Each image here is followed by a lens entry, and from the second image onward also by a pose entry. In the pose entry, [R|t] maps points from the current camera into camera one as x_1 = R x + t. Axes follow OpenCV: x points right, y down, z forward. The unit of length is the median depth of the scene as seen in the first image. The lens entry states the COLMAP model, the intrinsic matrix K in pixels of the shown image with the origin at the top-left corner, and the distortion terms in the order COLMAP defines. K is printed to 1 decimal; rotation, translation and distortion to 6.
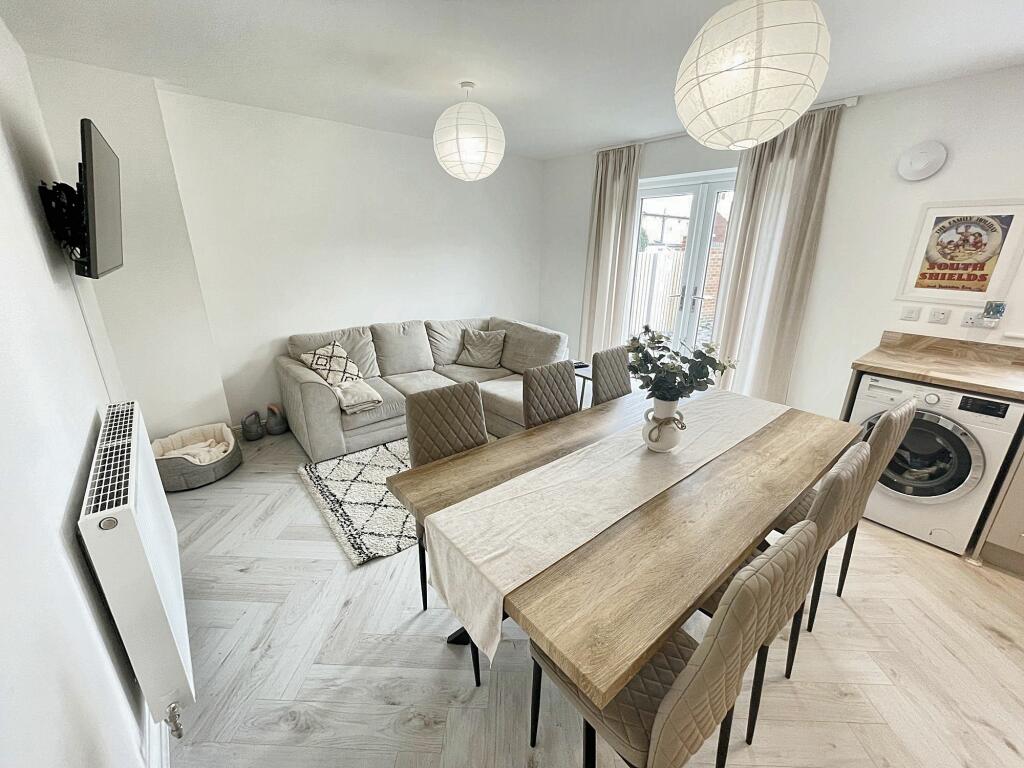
lens RADIAL K [[414.3, 0, 512.9], [0, 414.3, 382.5], [0, 0, 1]] dist [-0.003663, -0.000003]
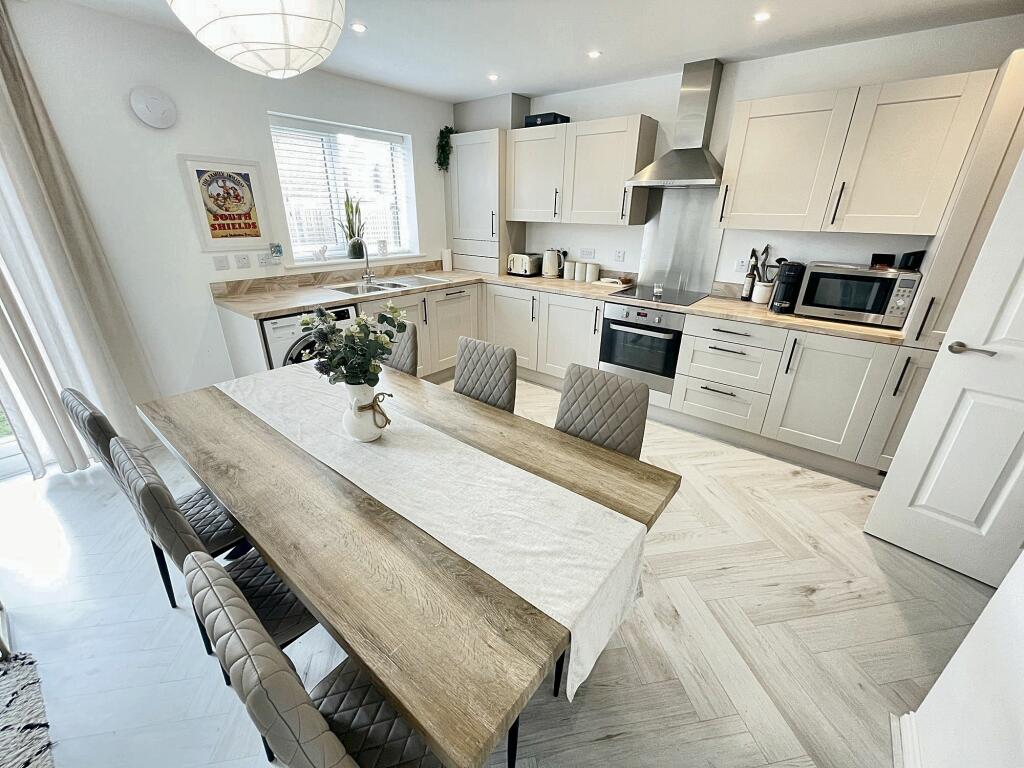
lens RADIAL K [[414.3, 0, 513.8], [0, 414.3, 382.6], [0, 0, 1]] dist [-0.003663, -0.000003]
pose [[-0.198207, -0.389326, 0.899522, -0.307678], [0.290895, 0.853015, 0.433295, -0.155395], [-0.935999, 0.347549, -0.055821, 0.479685]]
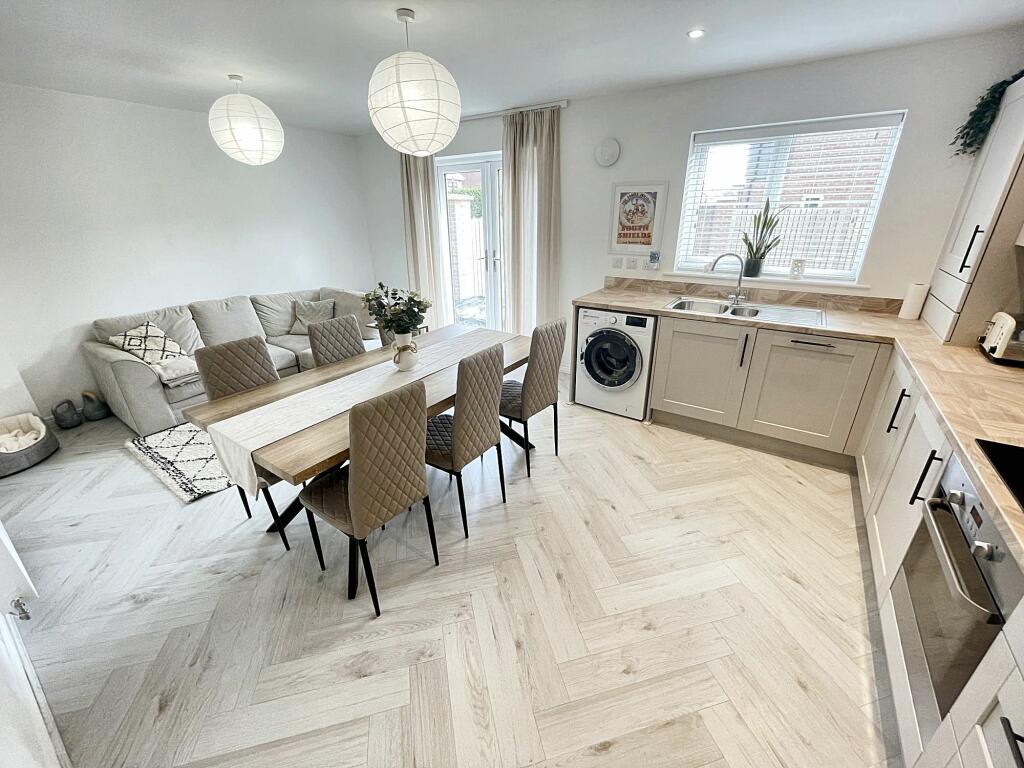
lens RADIAL K [[414.3, 0, 514.2], [0, 414.3, 382.7], [0, 0, 1]] dist [-0.003663, -0.000003]
pose [[0.959907, -0.128468, 0.249147, 0.231916], [0.109182, 0.989957, 0.089803, 0.078652], [-0.258181, -0.059000, 0.964293, -0.320241]]
